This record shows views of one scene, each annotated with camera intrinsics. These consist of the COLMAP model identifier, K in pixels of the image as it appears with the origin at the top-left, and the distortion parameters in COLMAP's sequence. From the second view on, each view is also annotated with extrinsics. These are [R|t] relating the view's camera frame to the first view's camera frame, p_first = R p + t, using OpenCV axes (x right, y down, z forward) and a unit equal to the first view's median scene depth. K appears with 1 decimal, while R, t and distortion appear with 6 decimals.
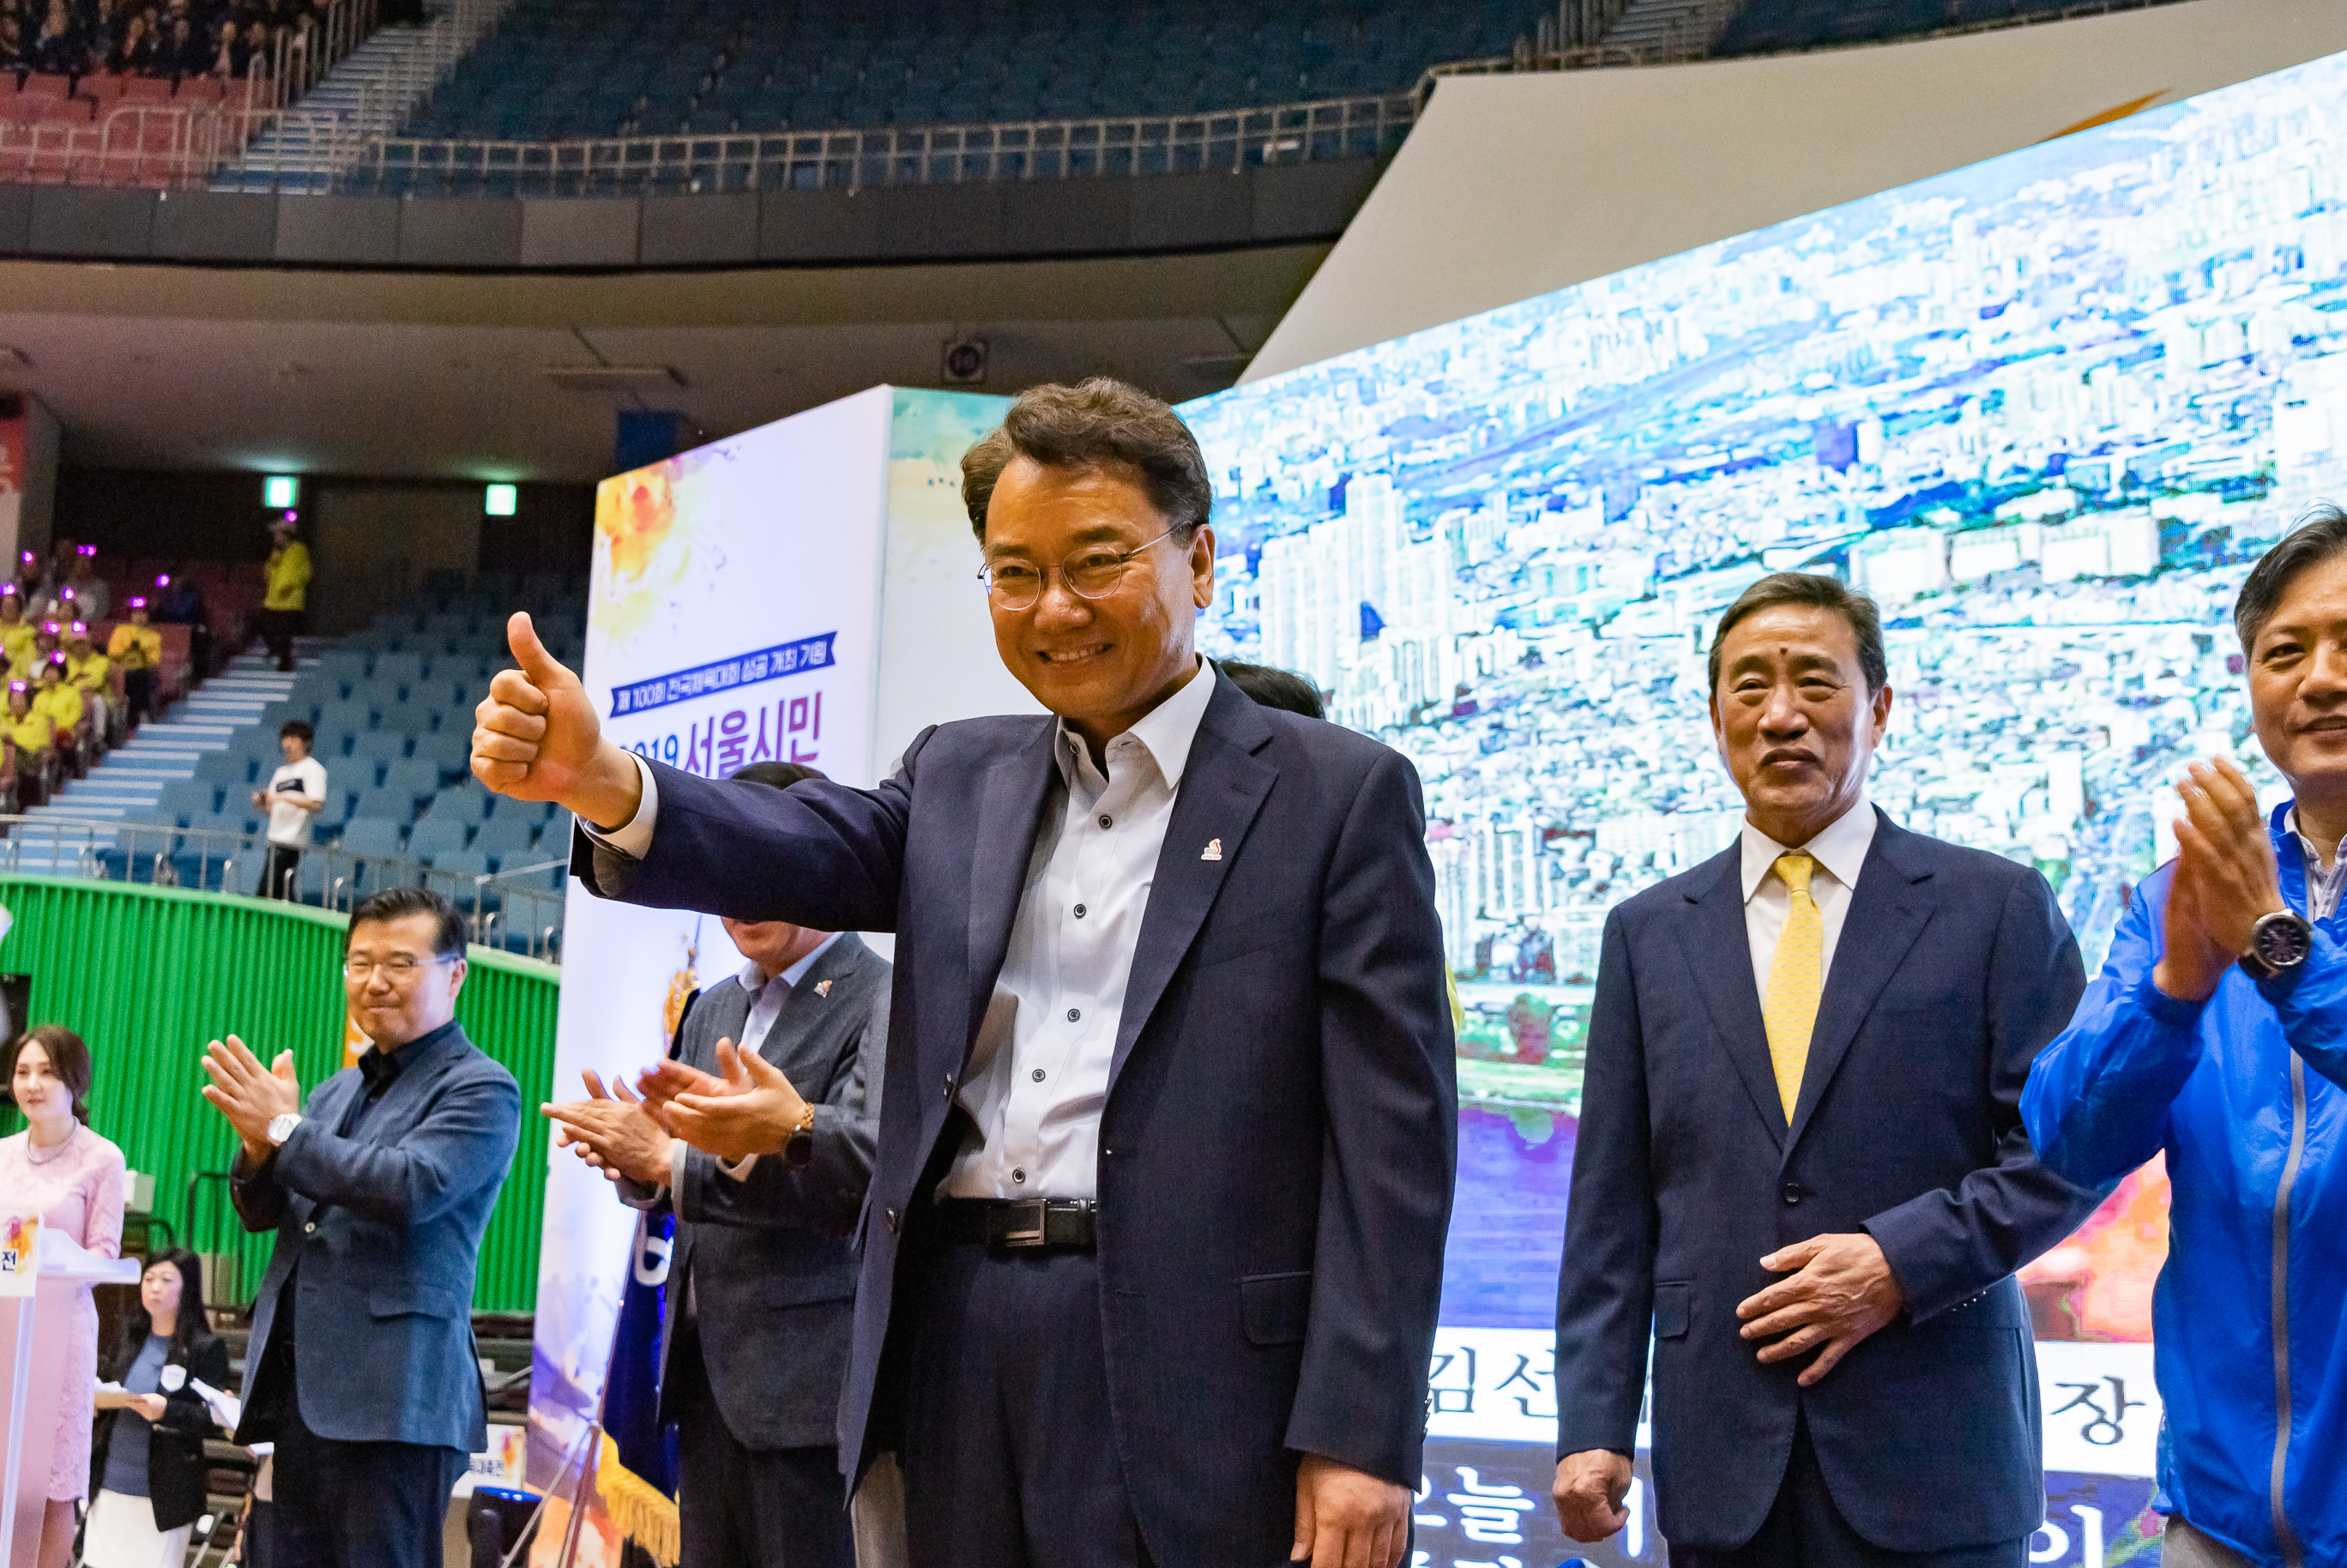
lens RADIAL K [[3396.2, 0, 1173.5], [0, 3396.2, 784.0], [0, 0, 1]] dist [0.004494, -0.012982]
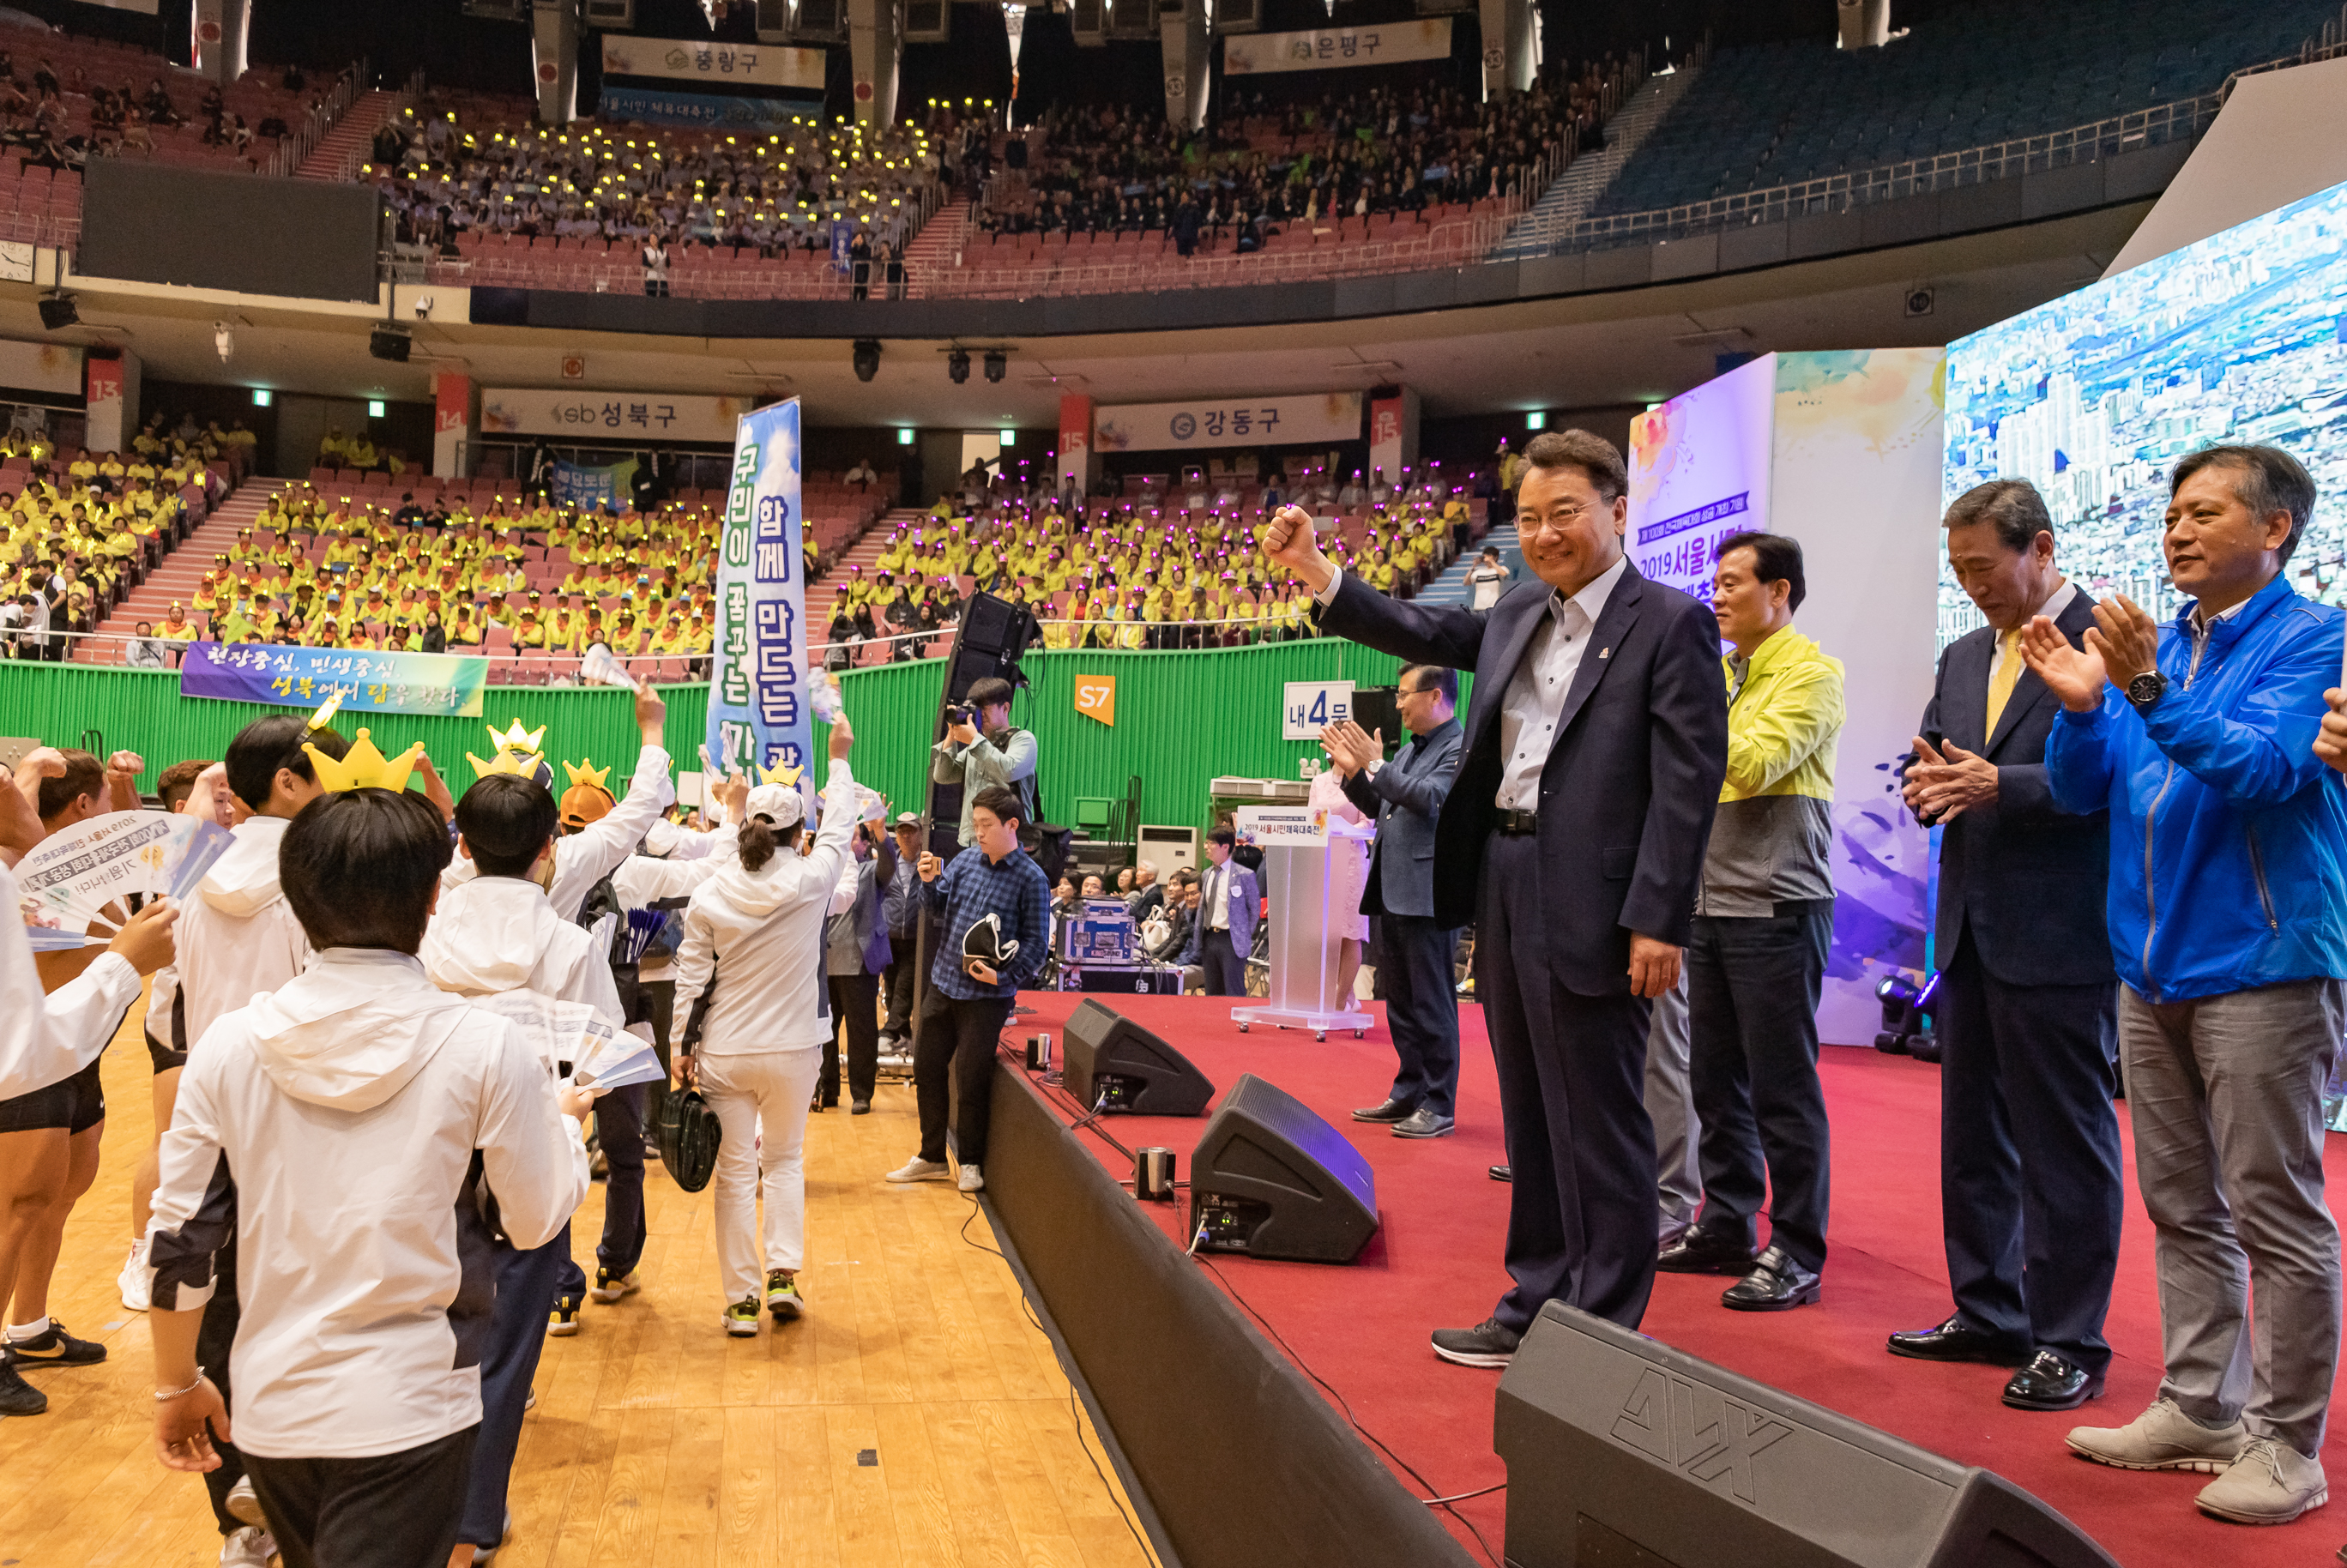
lens RADIAL K [[1835.2, 0, 1173.5], [0, 1835.2, 784.0], [0, 0, 1]] dist [0.054198, -0.070393]
pose [[0.888971, -0.011453, -0.457821, 0.087654], [0.064922, 0.992743, 0.101227, -0.009844], [0.453339, -0.119710, 0.883263, -0.050525]]
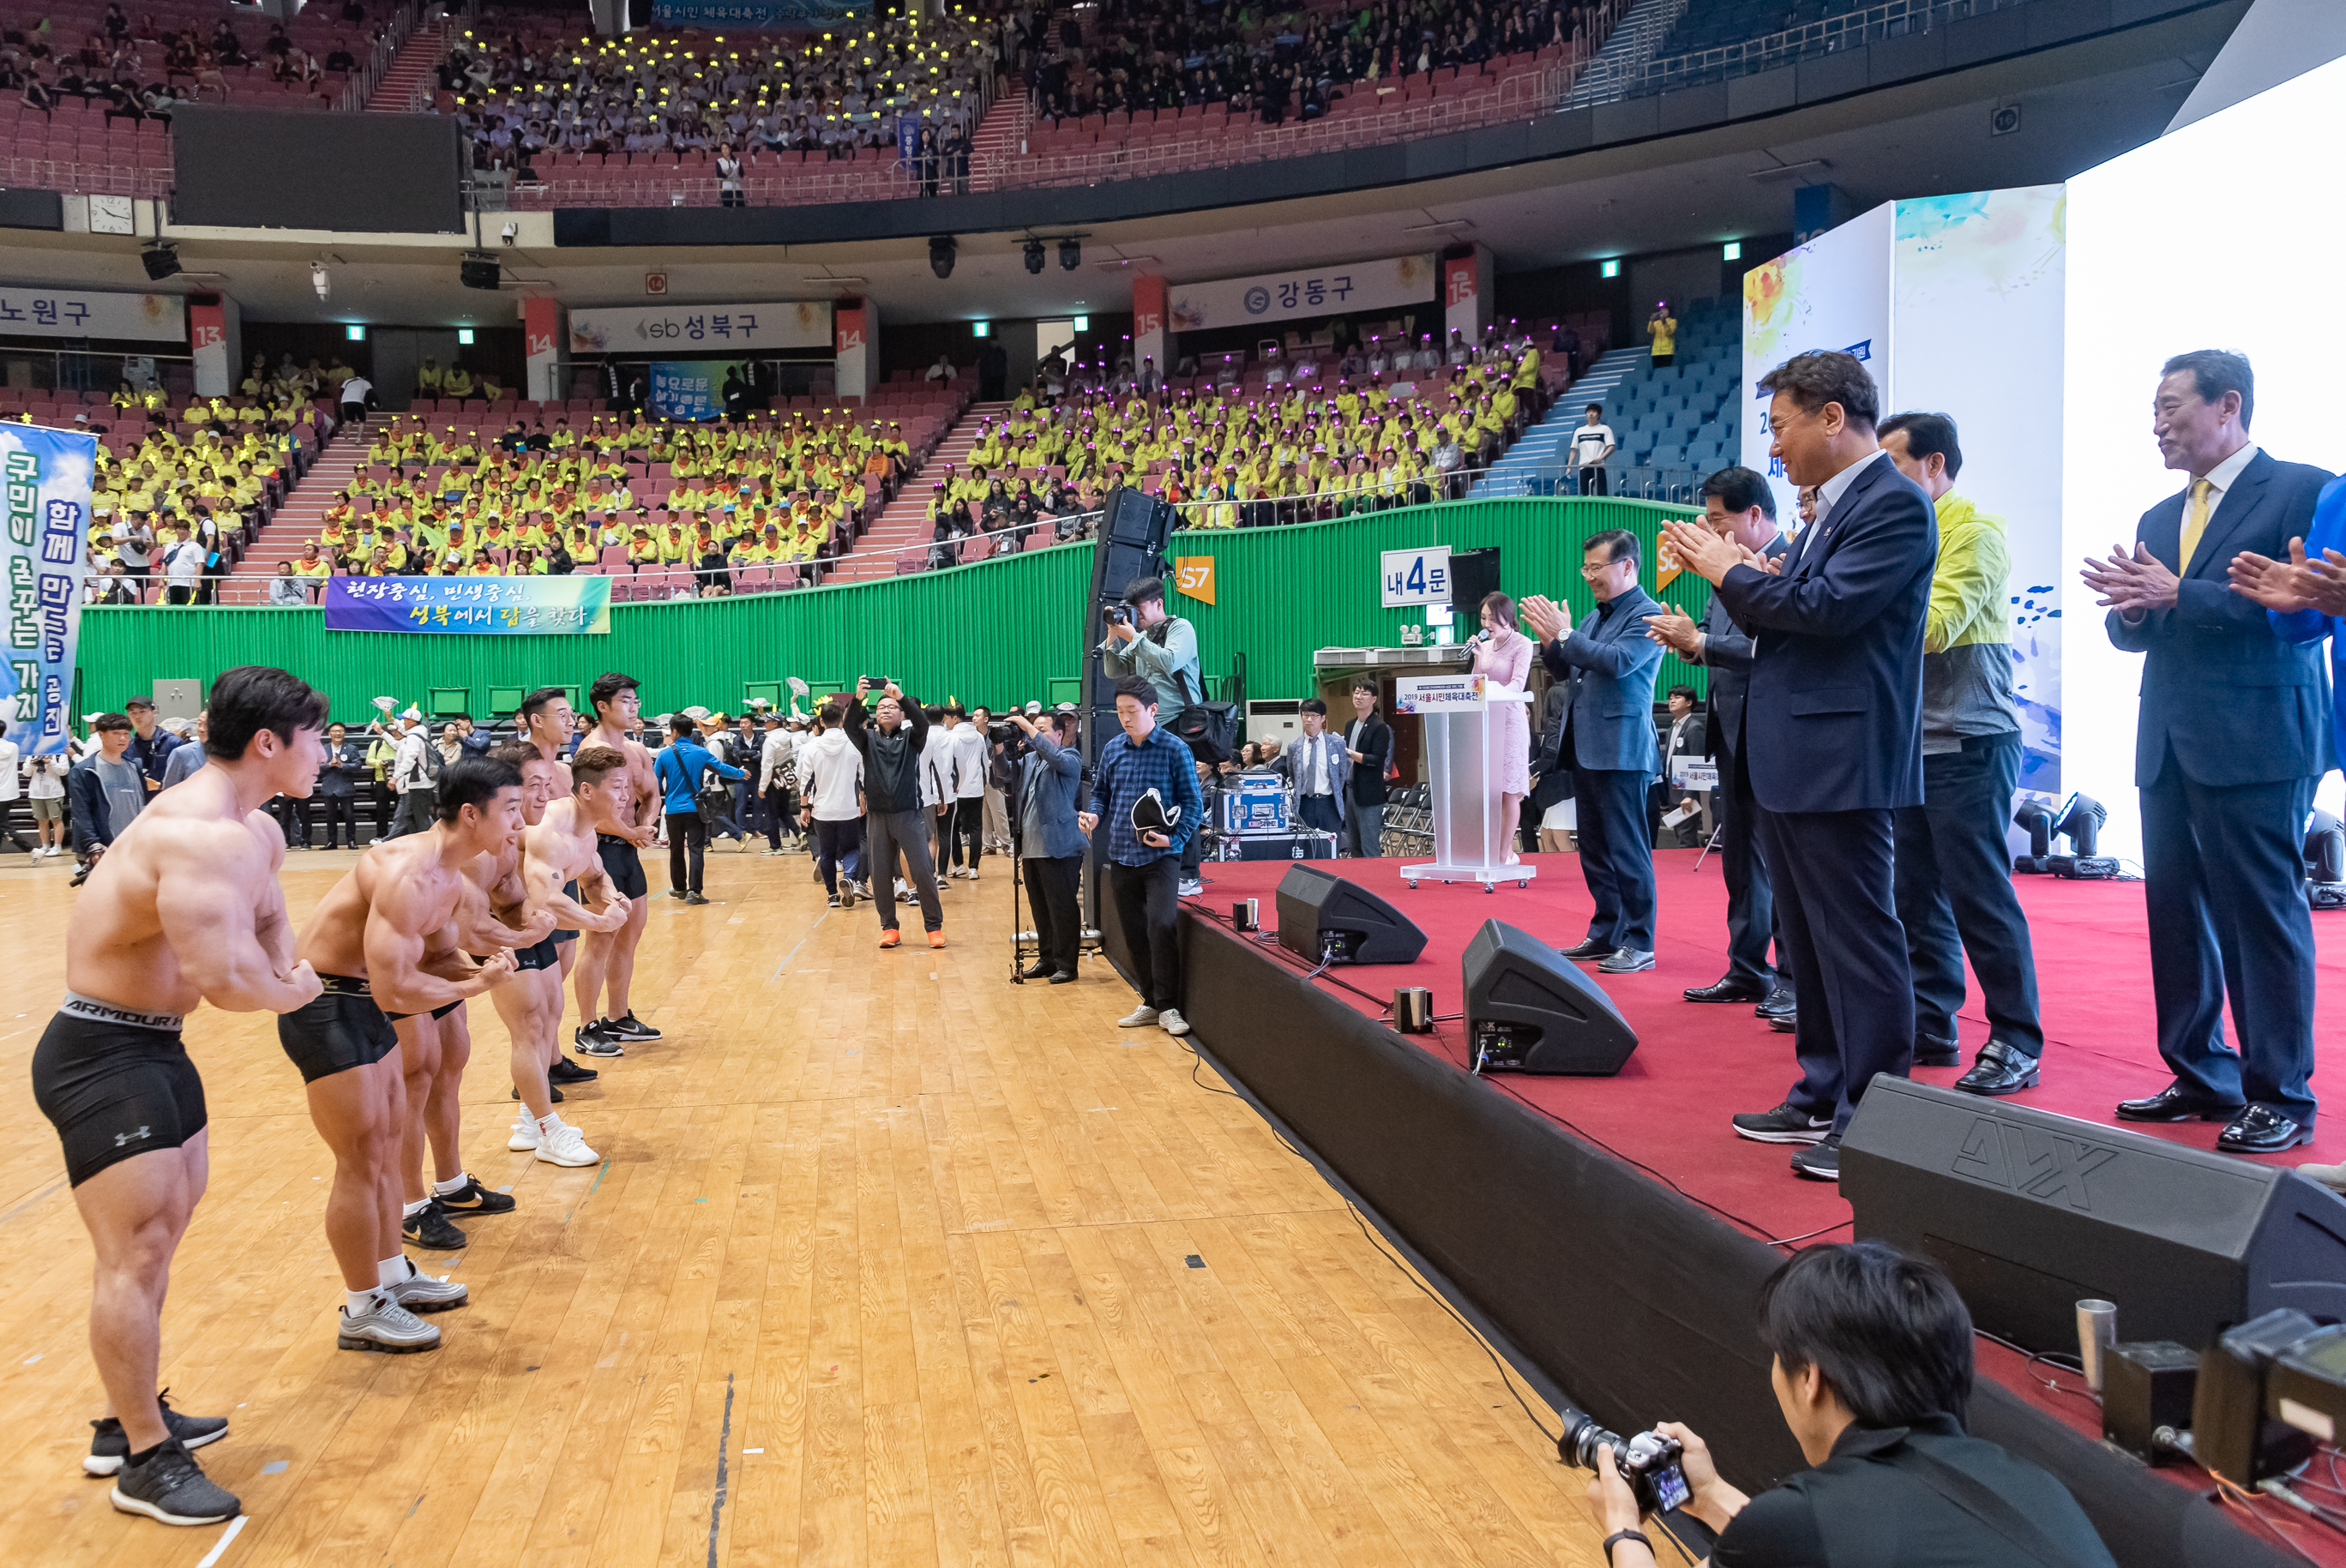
lens RADIAL K [[1814.3, 0, 1173.0], [0, 1814.3, 784.0], [0, 0, 1]] dist [0.064195, -0.060631]
pose [[0.868185, -0.030837, -0.495282, 0.067657], [0.129031, 0.977766, 0.165302, -0.024056], [0.479172, -0.207419, 0.852861, -0.120187]]
